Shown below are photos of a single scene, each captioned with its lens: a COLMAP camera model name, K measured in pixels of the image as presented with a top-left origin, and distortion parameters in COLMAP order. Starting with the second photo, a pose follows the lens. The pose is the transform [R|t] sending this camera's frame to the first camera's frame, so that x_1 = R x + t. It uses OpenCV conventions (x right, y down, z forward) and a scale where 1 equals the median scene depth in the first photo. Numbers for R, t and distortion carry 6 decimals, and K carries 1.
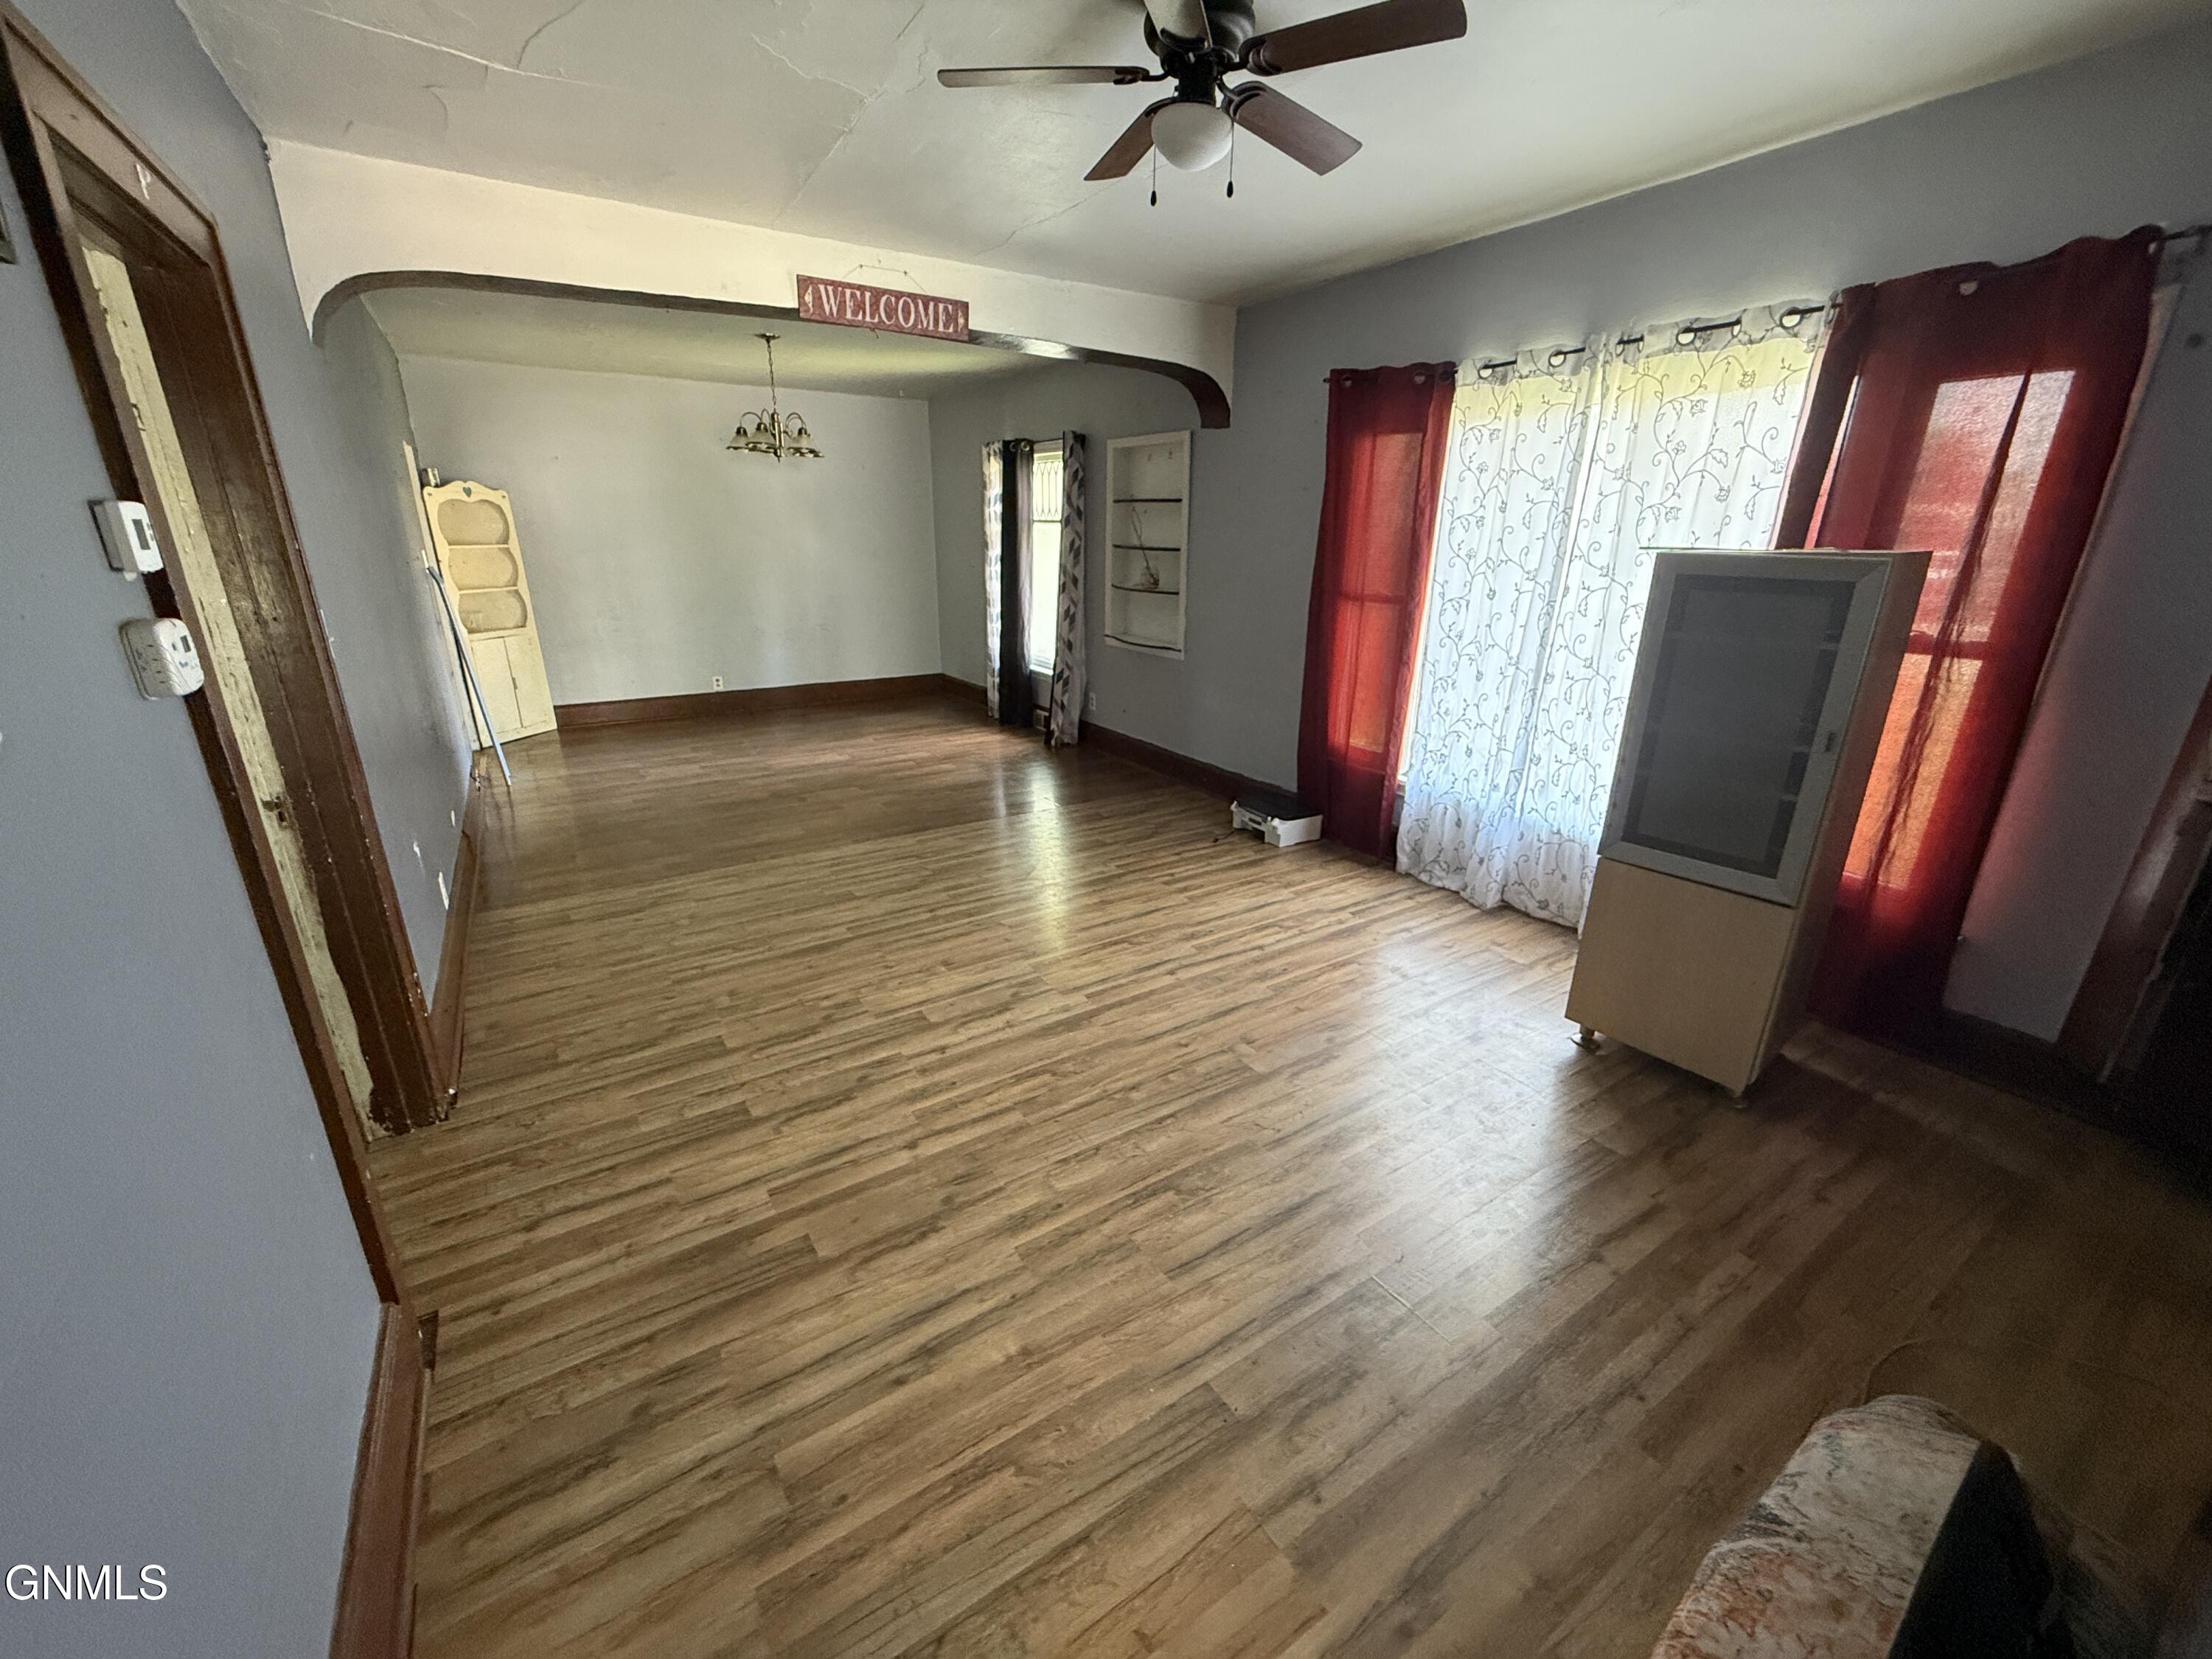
lens RADIAL K [[888.0, 0, 1101.4], [0, 888.0, 829.9], [0, 0, 1]] dist [0.001507, -0.000127]
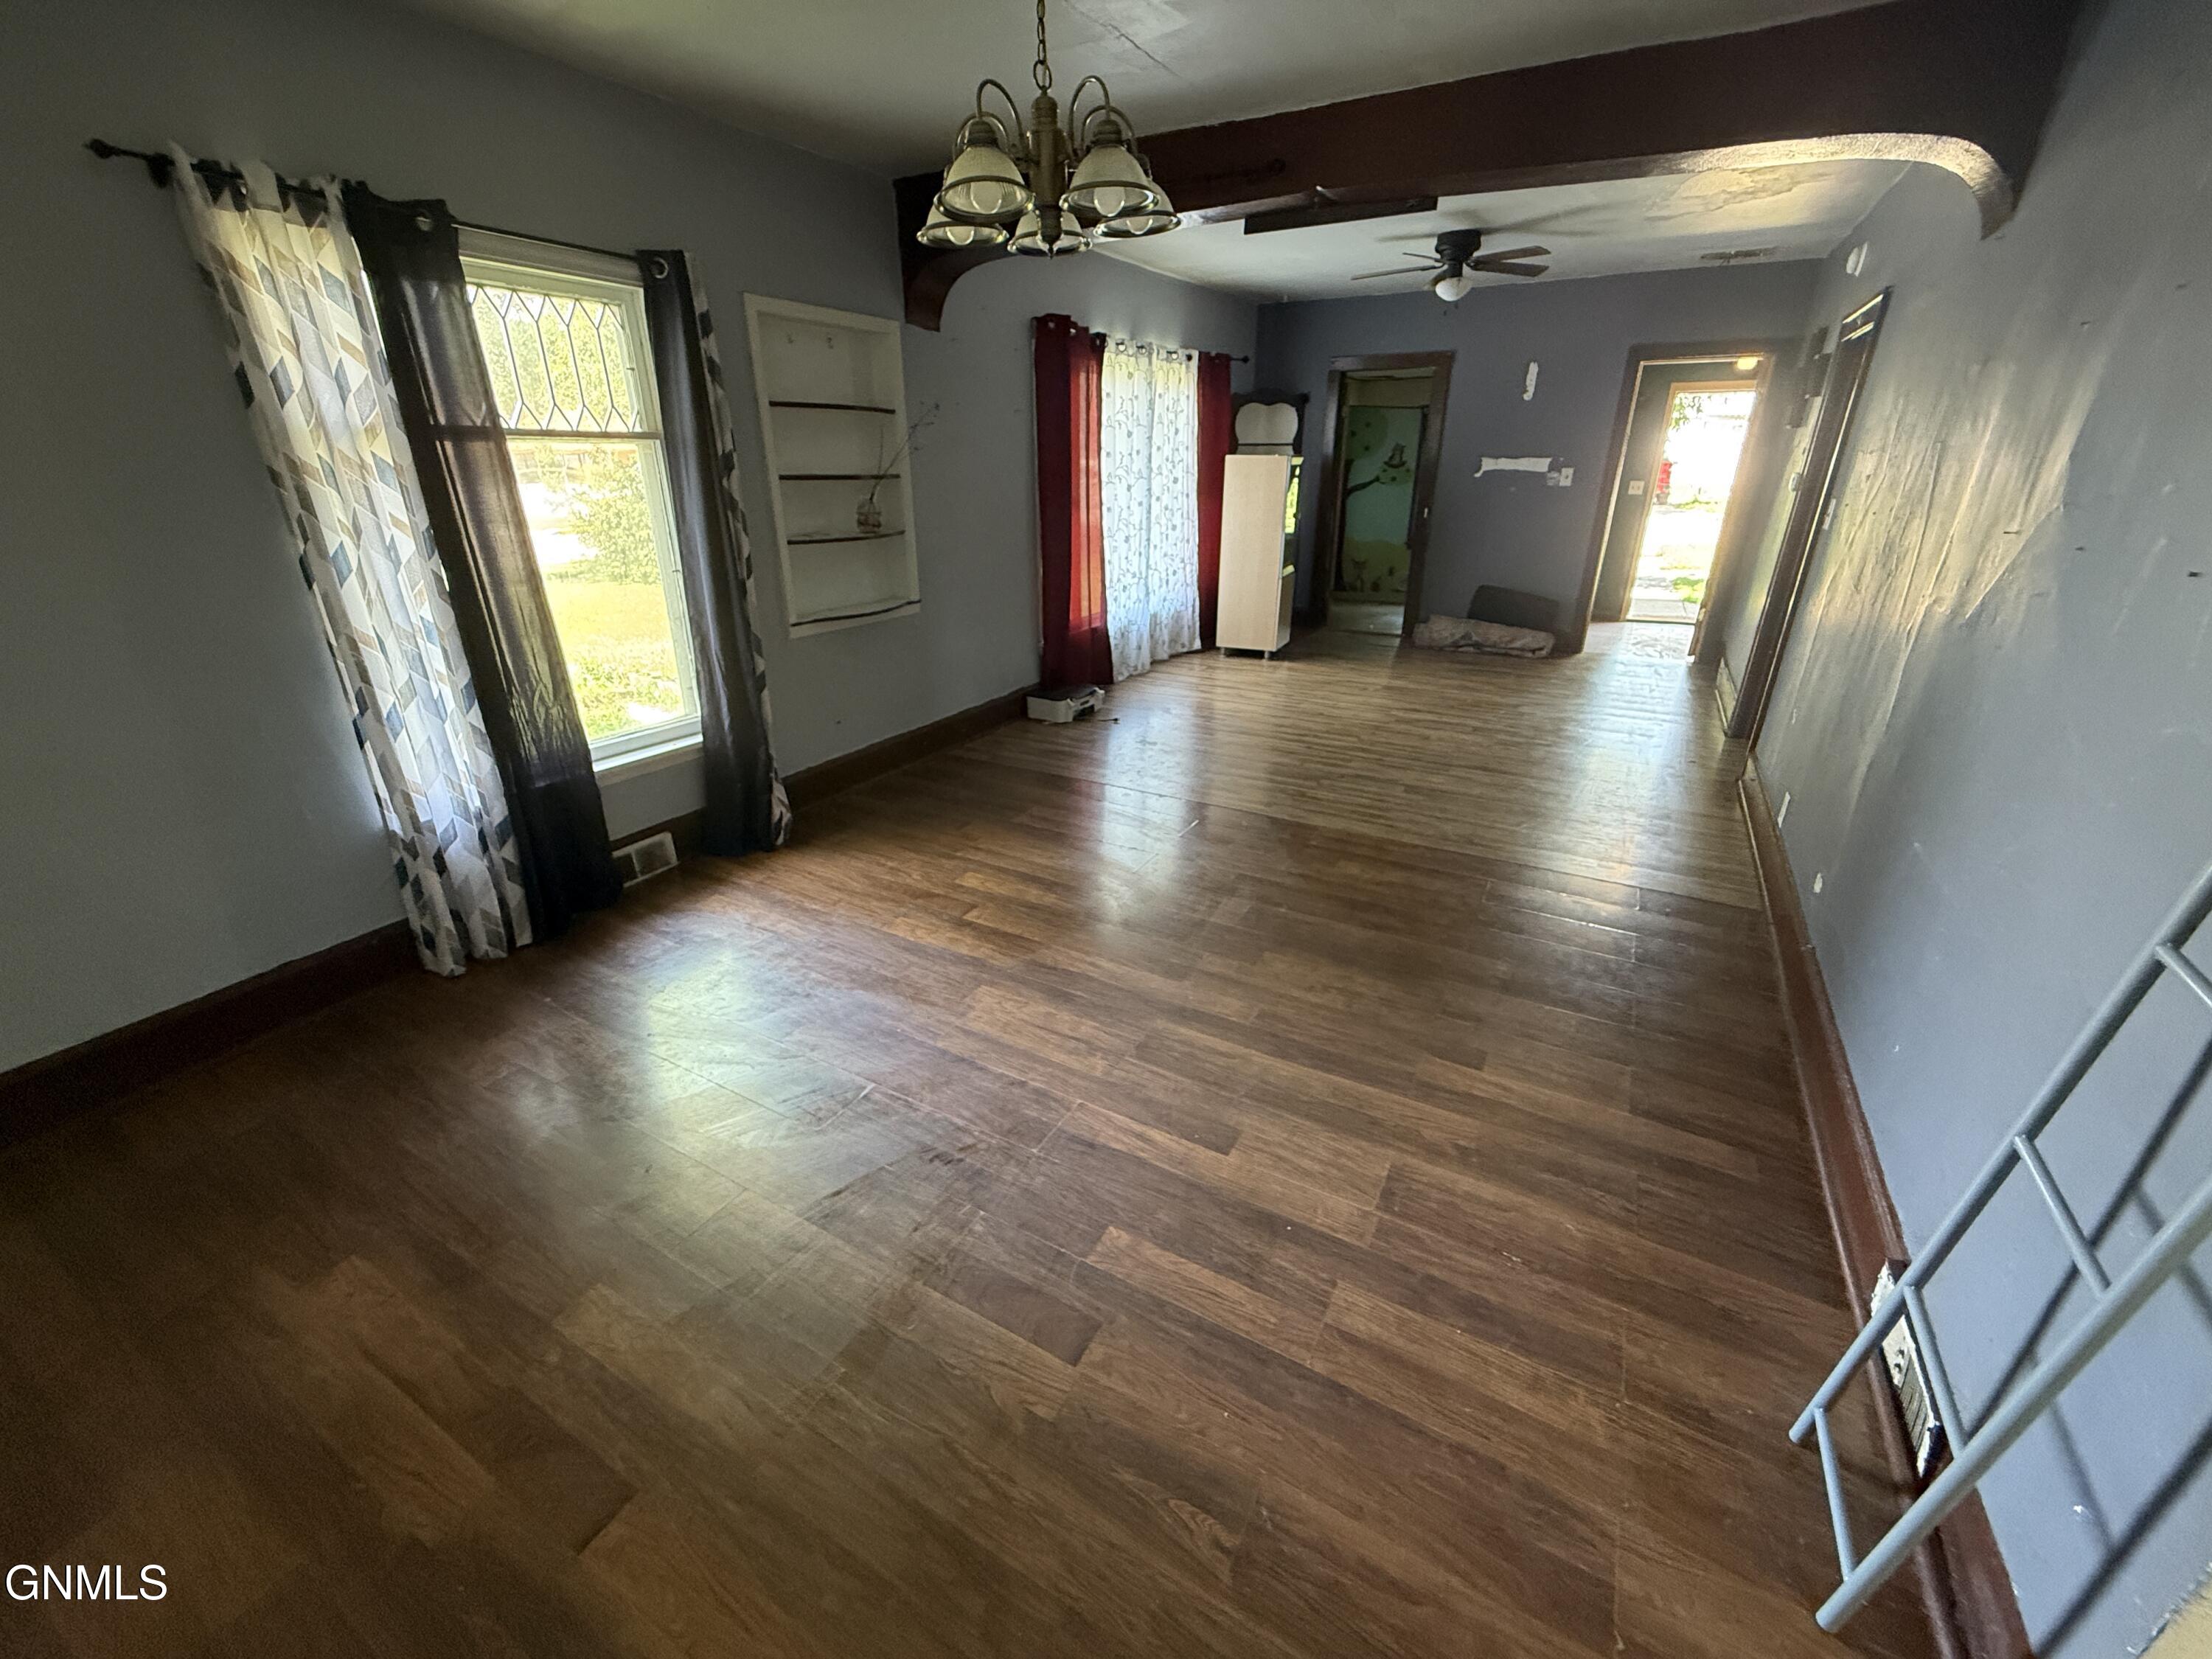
lens RADIAL K [[888.0, 0, 1116.8], [0, 888.0, 827.7], [0, 0, 1]] dist [0.001507, -0.000127]
pose [[-0.475512, -0.350424, 0.806902, -1.096265], [0.280073, 0.809206, 0.516473, -0.605124], [-0.833935, 0.471581, -0.286643, 1.762832]]
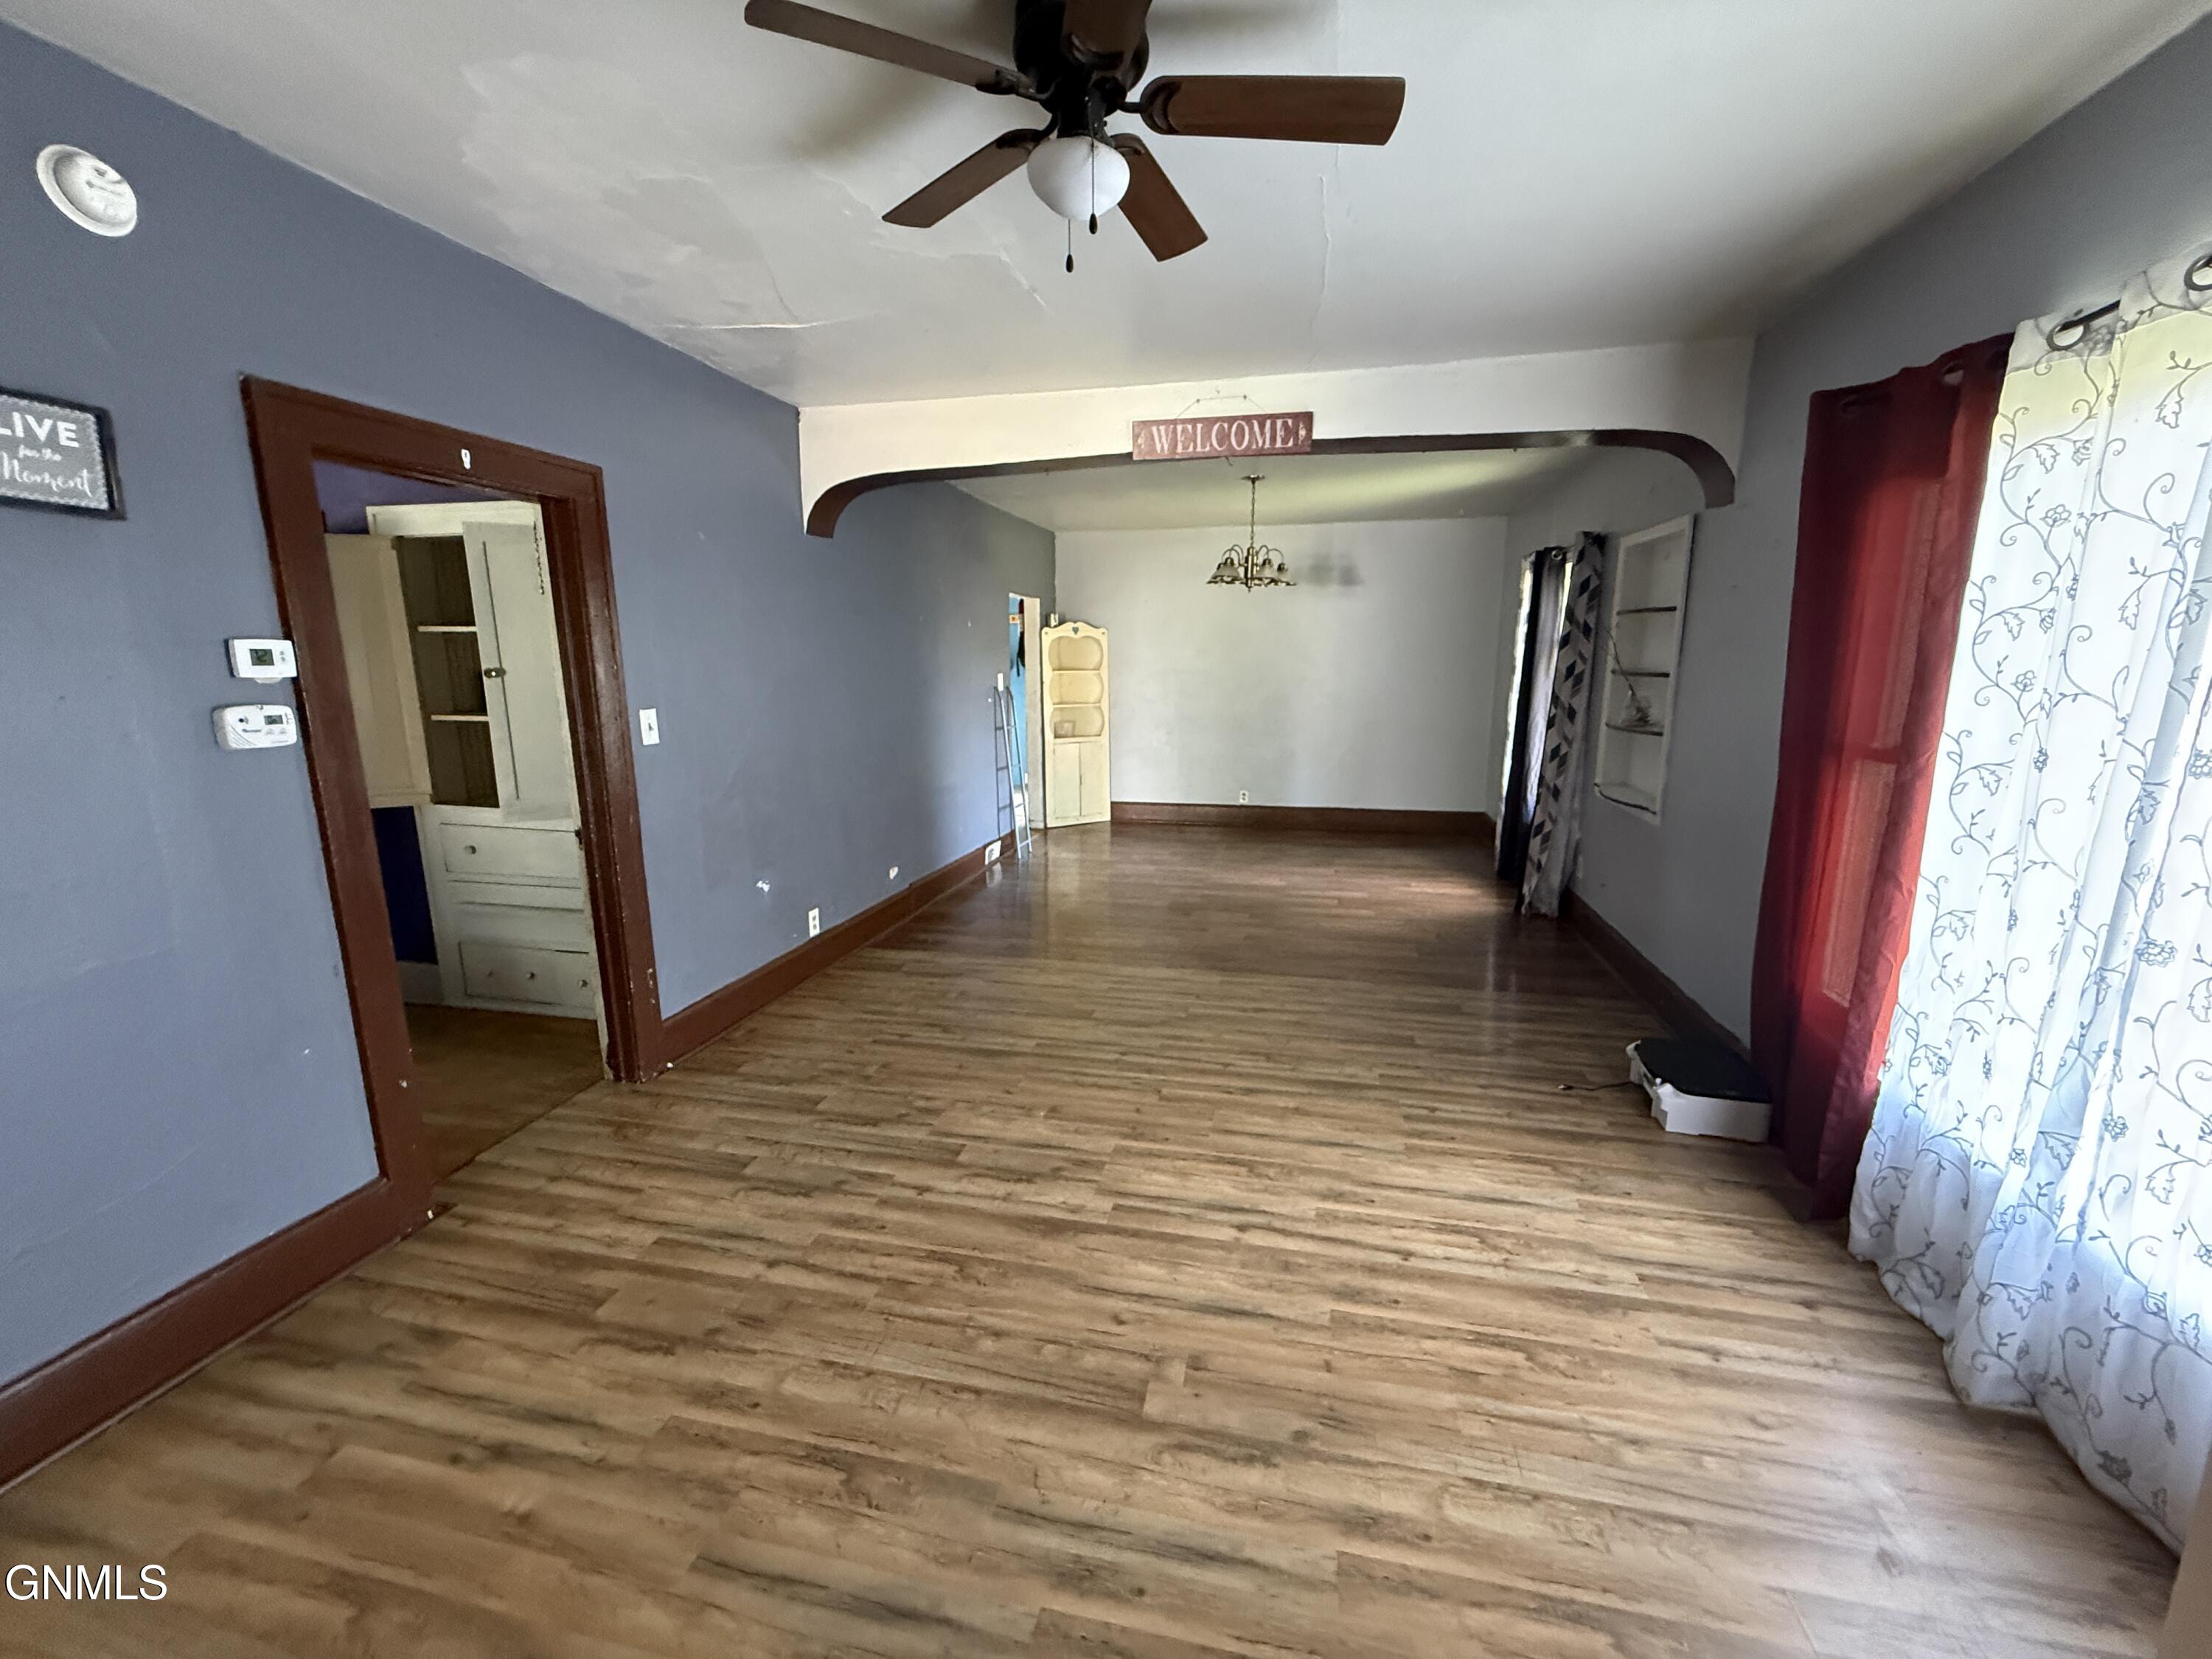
lens RADIAL K [[888.0, 0, 1098.4], [0, 888.0, 829.2], [0, 0, 1]] dist [0.001507, -0.000127]
pose [[0.697869, 0.125004, -0.705232, 0.417432], [-0.219673, 0.974552, -0.044639, -0.089740], [0.681705, 0.186073, 0.707569, 0.296946]]
